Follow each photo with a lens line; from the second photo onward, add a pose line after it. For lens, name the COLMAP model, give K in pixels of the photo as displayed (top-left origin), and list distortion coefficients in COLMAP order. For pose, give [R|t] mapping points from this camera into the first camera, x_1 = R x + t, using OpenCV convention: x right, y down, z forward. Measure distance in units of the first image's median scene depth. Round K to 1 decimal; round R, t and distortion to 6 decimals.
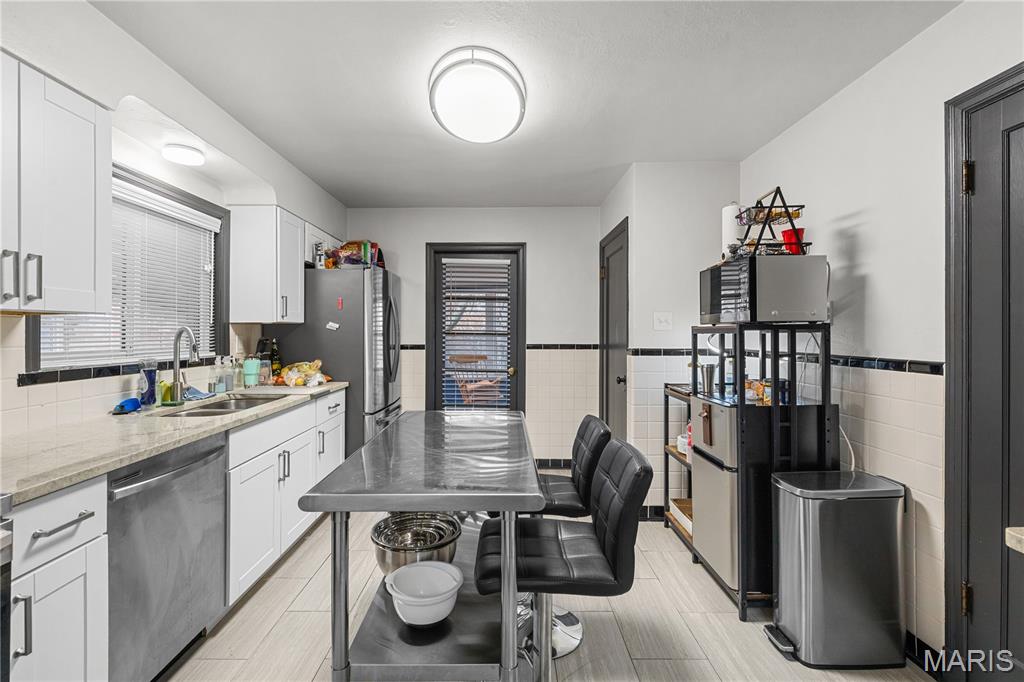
lens RADIAL K [[466.9, 0, 513.8], [0, 466.9, 332.1], [0, 0, 1]] dist [0.003719, 0.000597]
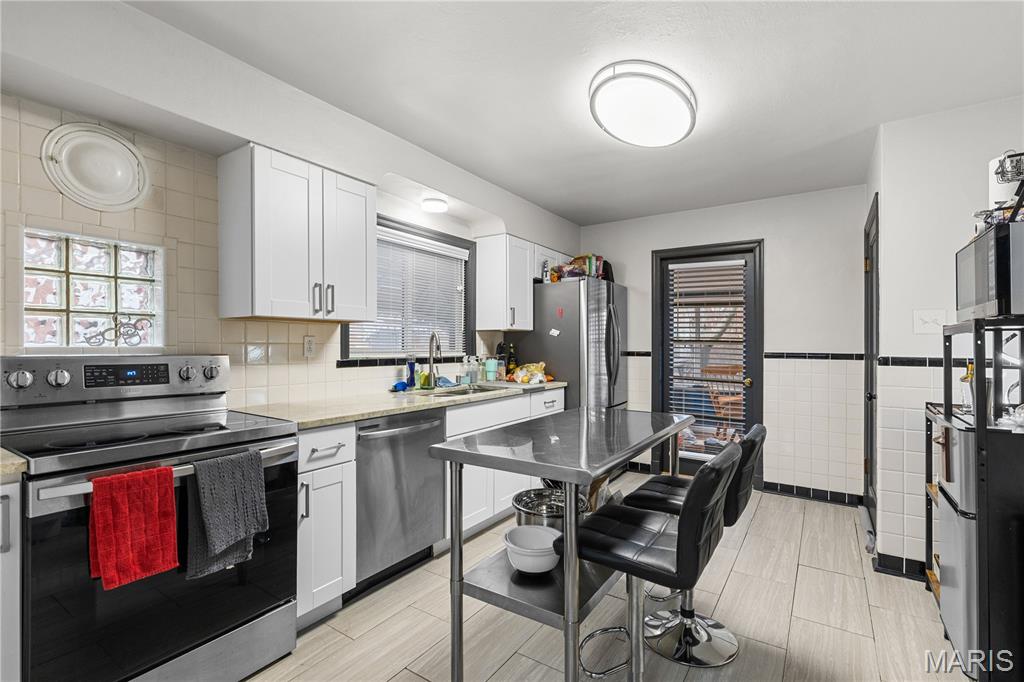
lens RADIAL K [[466.9, 0, 522.0], [0, 466.9, 344.8], [0, 0, 1]] dist [0.003719, 0.000597]
pose [[0.843904, 0.004258, -0.536477, 0.180274], [-0.003343, 0.999991, 0.002678, 0.015826], [0.536484, -0.000467, 0.843911, -0.006628]]
